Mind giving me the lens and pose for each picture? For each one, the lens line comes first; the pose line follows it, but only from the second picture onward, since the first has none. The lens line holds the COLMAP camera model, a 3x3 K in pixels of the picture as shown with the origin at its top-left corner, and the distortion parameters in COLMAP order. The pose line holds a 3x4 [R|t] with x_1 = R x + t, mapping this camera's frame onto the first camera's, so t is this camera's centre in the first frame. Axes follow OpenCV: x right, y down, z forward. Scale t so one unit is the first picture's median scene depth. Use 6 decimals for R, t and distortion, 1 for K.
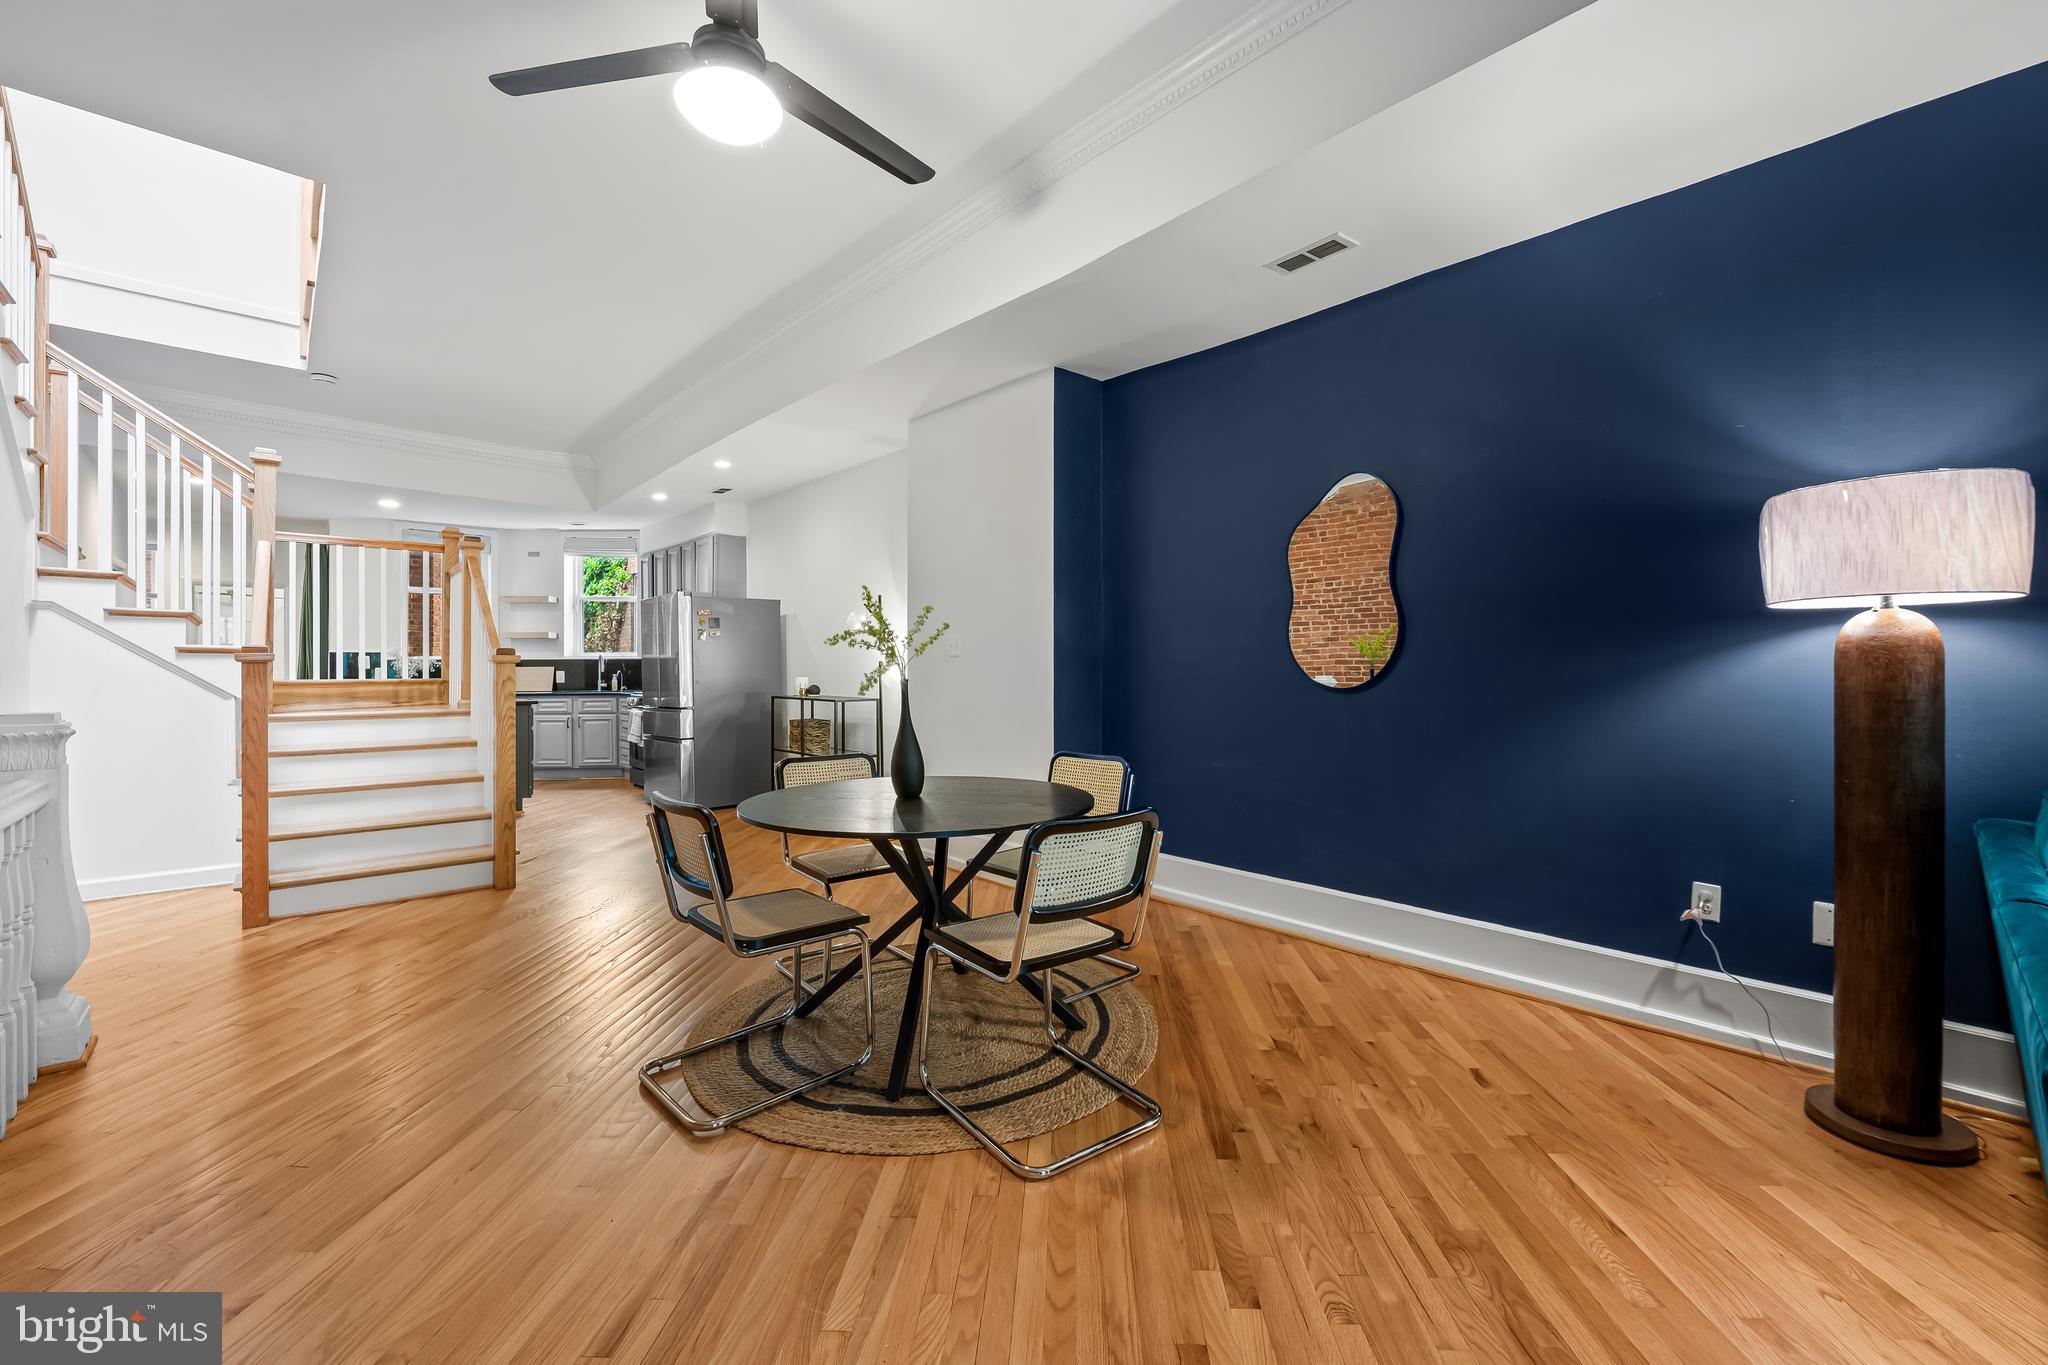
lens RADIAL K [[825.6, 0, 1026.2], [0, 825.6, 672.8], [0, 0, 1]] dist [-0.002842, -0.000394]
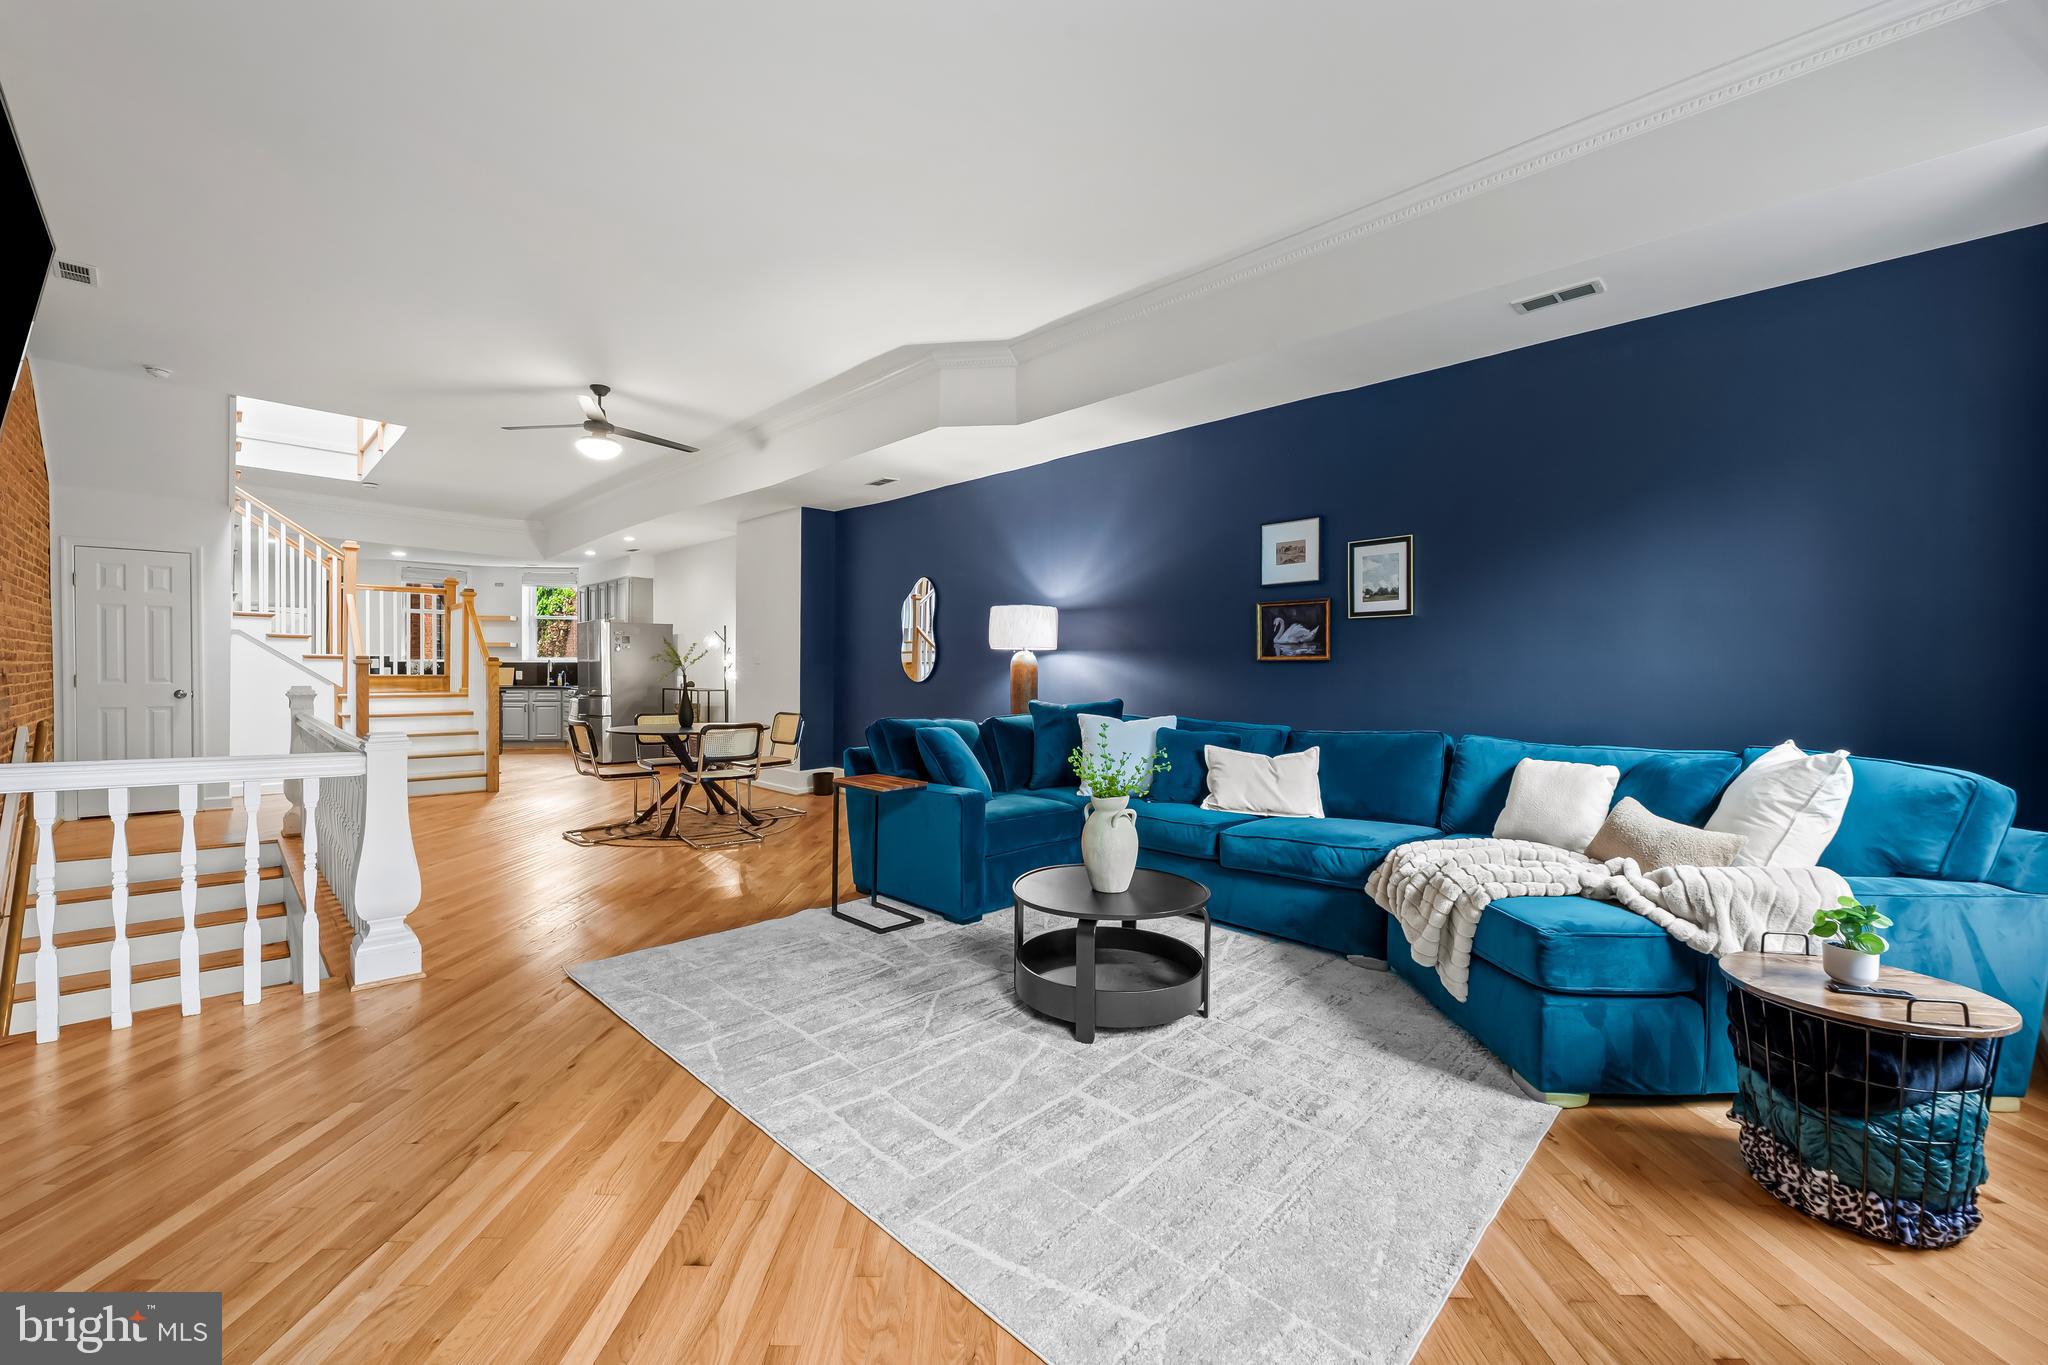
lens RADIAL K [[818.5, 0, 1015.0], [0, 818.5, 687.6], [0, 0, 1]] dist [-0.000468, -0.000110]
pose [[0.999211, 0.008243, 0.038855, 0.238209], [-0.008698, 0.999895, 0.011555, 0.003167], [-0.038755, -0.011883, 0.999178, -0.453301]]
